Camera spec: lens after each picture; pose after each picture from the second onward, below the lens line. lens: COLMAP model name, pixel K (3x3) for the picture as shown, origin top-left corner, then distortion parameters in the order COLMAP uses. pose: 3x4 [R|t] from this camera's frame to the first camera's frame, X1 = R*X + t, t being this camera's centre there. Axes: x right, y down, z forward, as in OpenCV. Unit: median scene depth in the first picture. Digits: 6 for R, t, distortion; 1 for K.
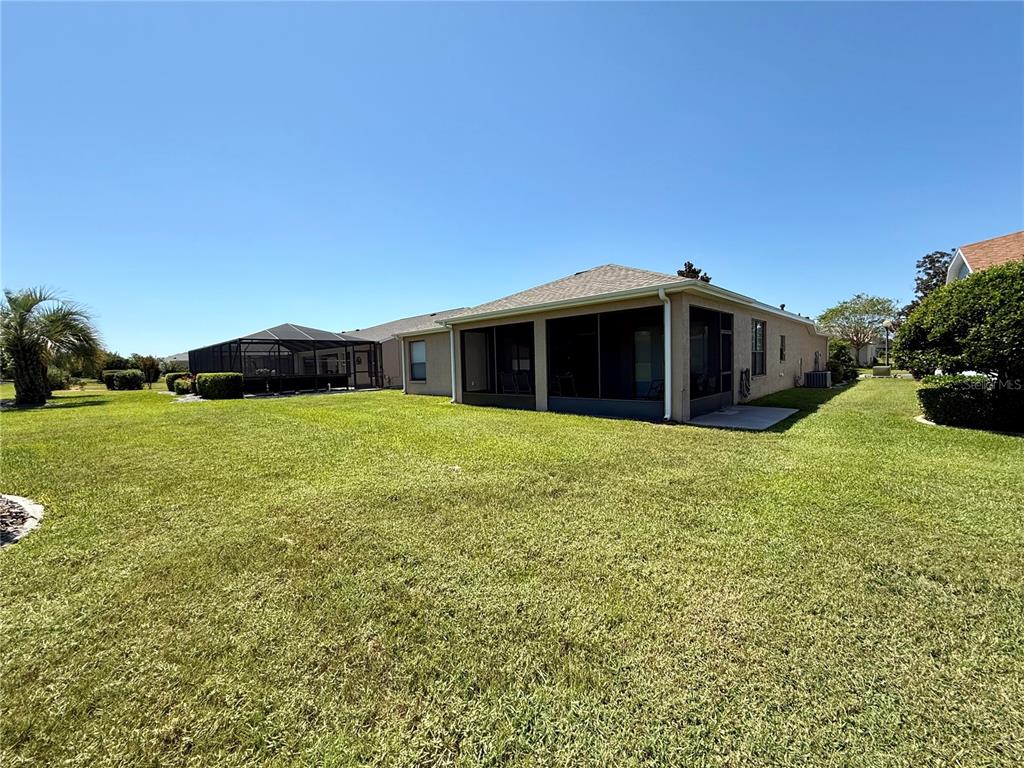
lens RADIAL K [[408.9, 0, 512.1], [0, 408.9, 380.8], [0, 0, 1]] dist [-0.002748, 0.001393]
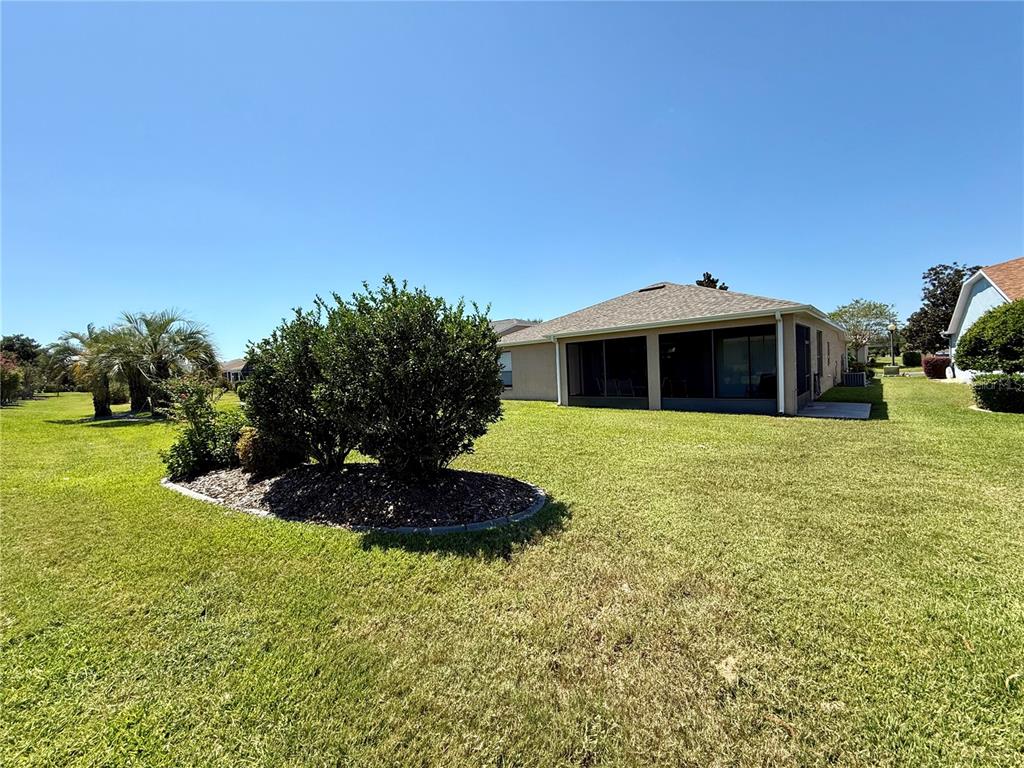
lens RADIAL K [[408.9, 0, 511.6], [0, 408.9, 384.9], [0, 0, 1]] dist [-0.002748, 0.001393]
pose [[0.999206, -0.020709, 0.034024, -0.322710], [0.020776, 0.999783, -0.001640, -0.005992], [-0.033983, 0.002345, 0.999420, -0.157658]]
